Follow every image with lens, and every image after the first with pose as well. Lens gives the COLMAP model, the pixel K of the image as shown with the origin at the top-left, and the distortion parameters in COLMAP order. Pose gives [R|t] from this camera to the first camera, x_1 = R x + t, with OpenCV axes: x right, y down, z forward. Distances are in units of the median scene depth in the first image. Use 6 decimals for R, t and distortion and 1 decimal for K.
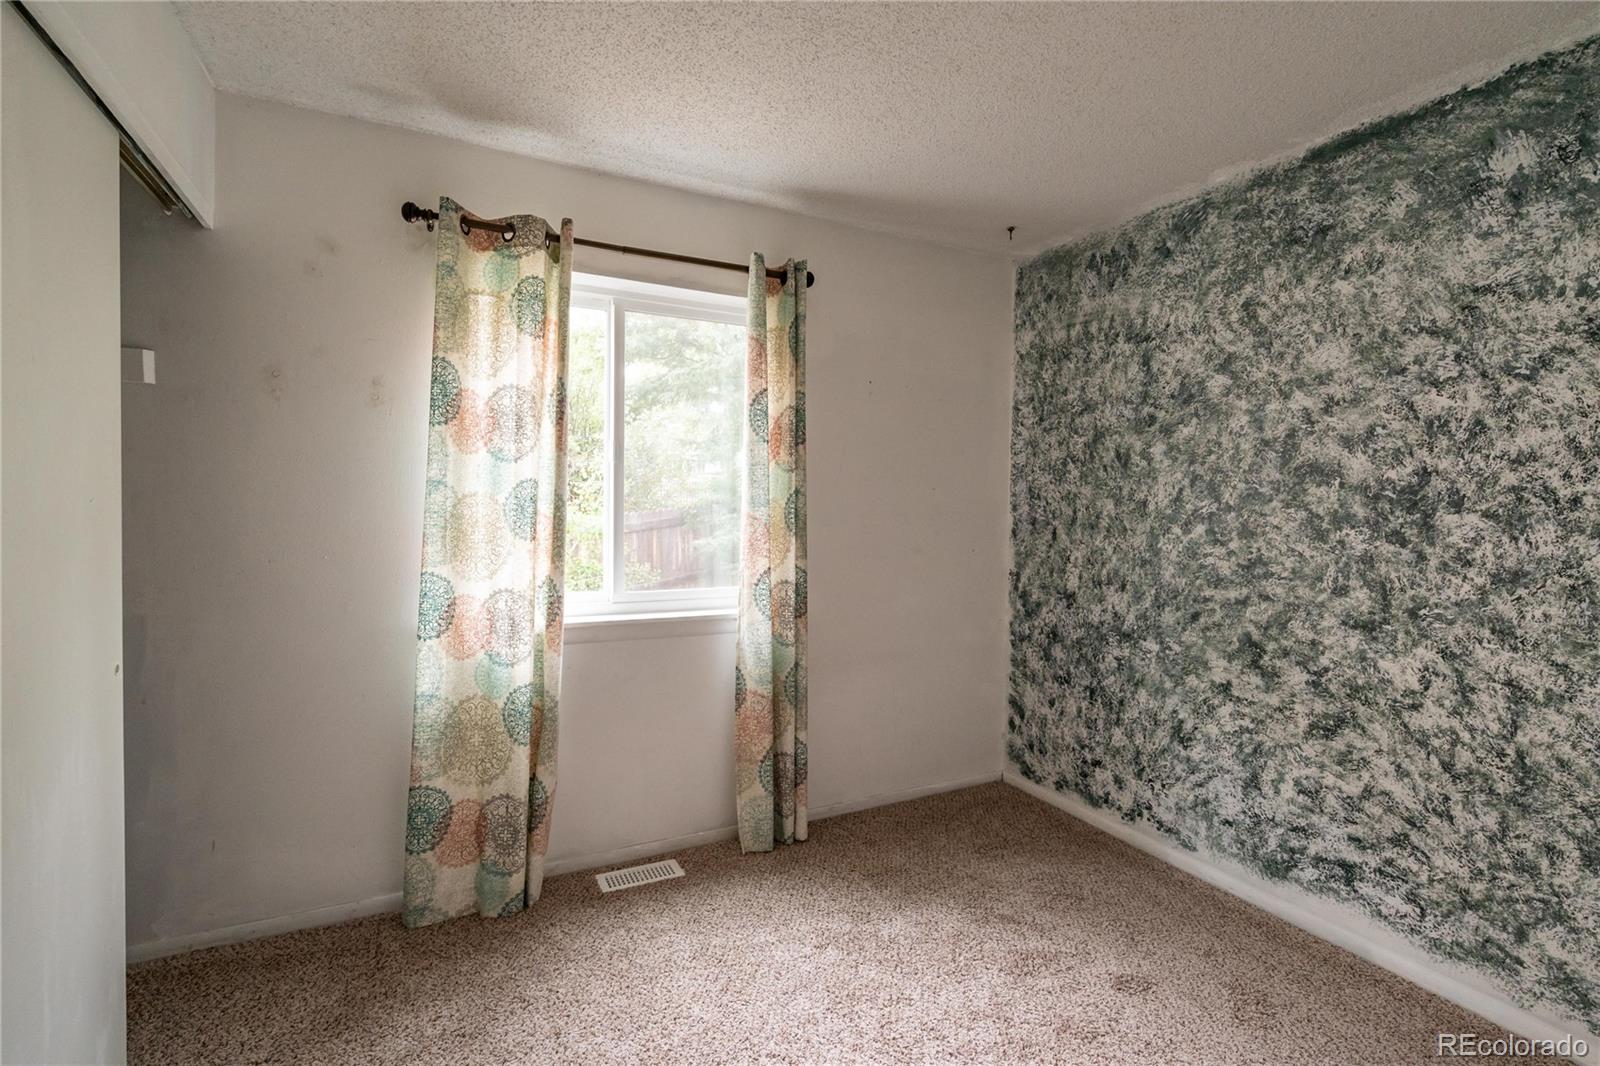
lens RADIAL K [[730.0, 0, 796.9], [0, 730.0, 523.9], [0, 0, 1]] dist [-0.001174, -0.000181]
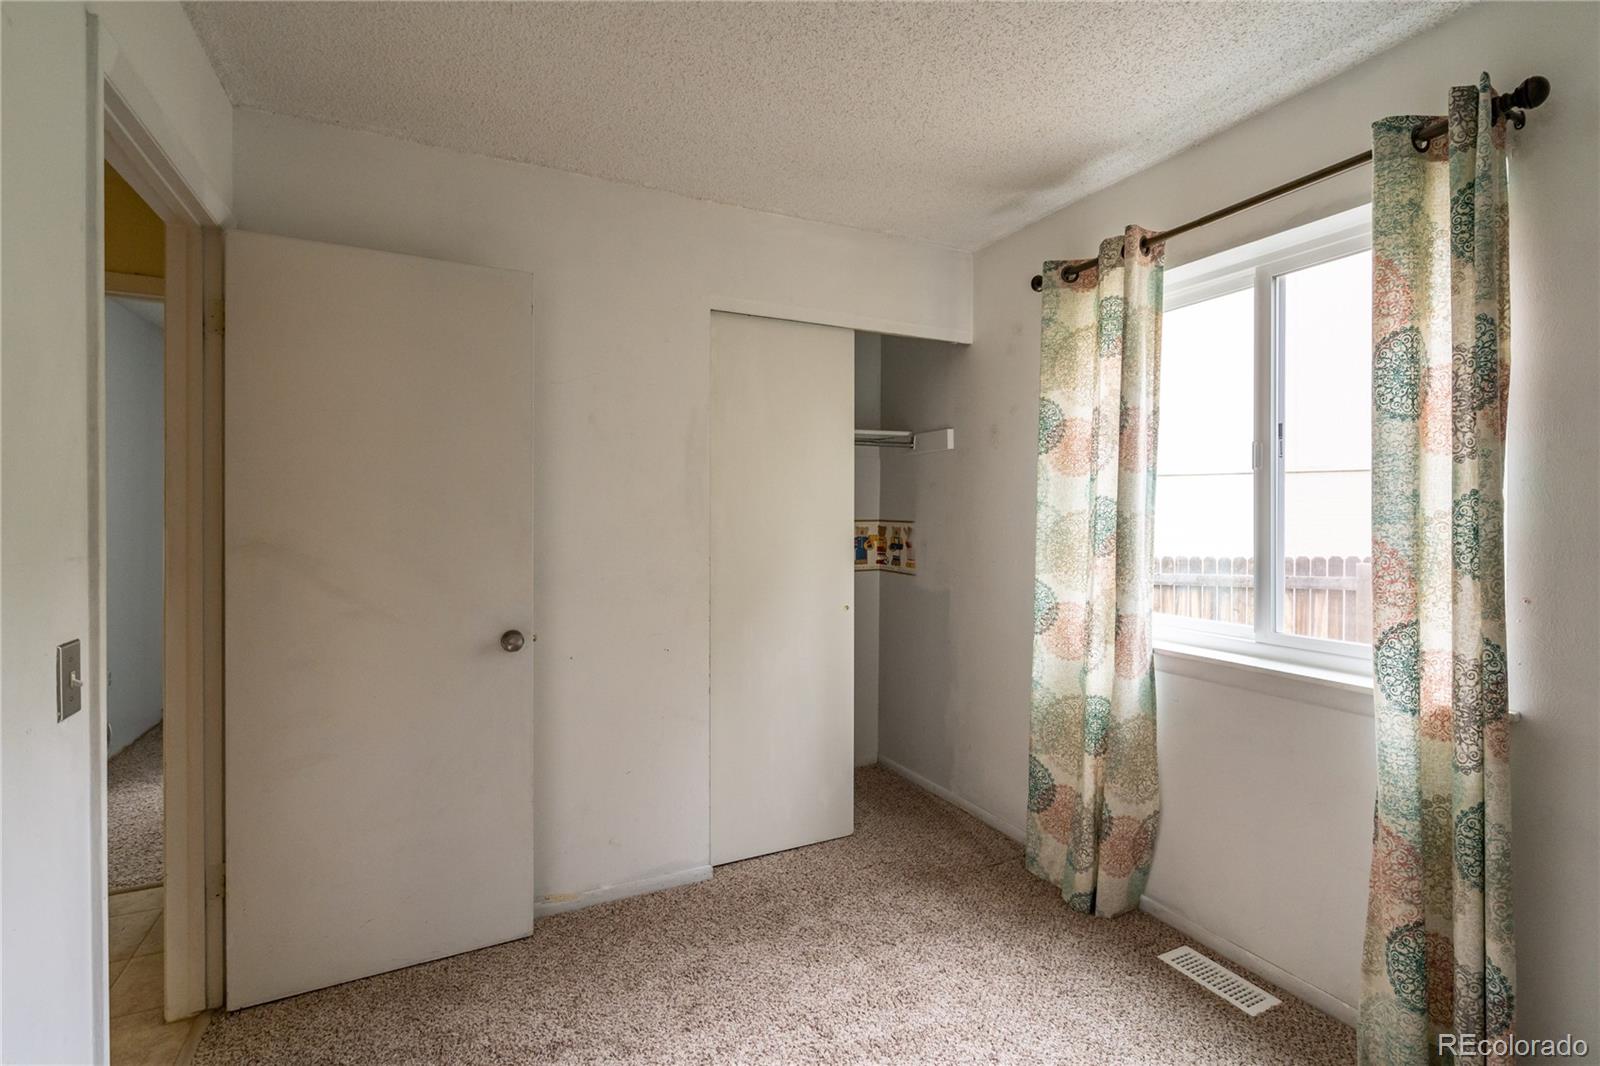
lens RADIAL K [[730.0, 0, 798.4], [0, 730.0, 526.0], [0, 0, 1]] dist [-0.001174, -0.000181]
pose [[-0.007310, -0.000387, -0.999973, 0.673650], [-0.027052, 0.999634, -0.000189, -0.008628], [0.999607, 0.027050, -0.007318, 0.594731]]
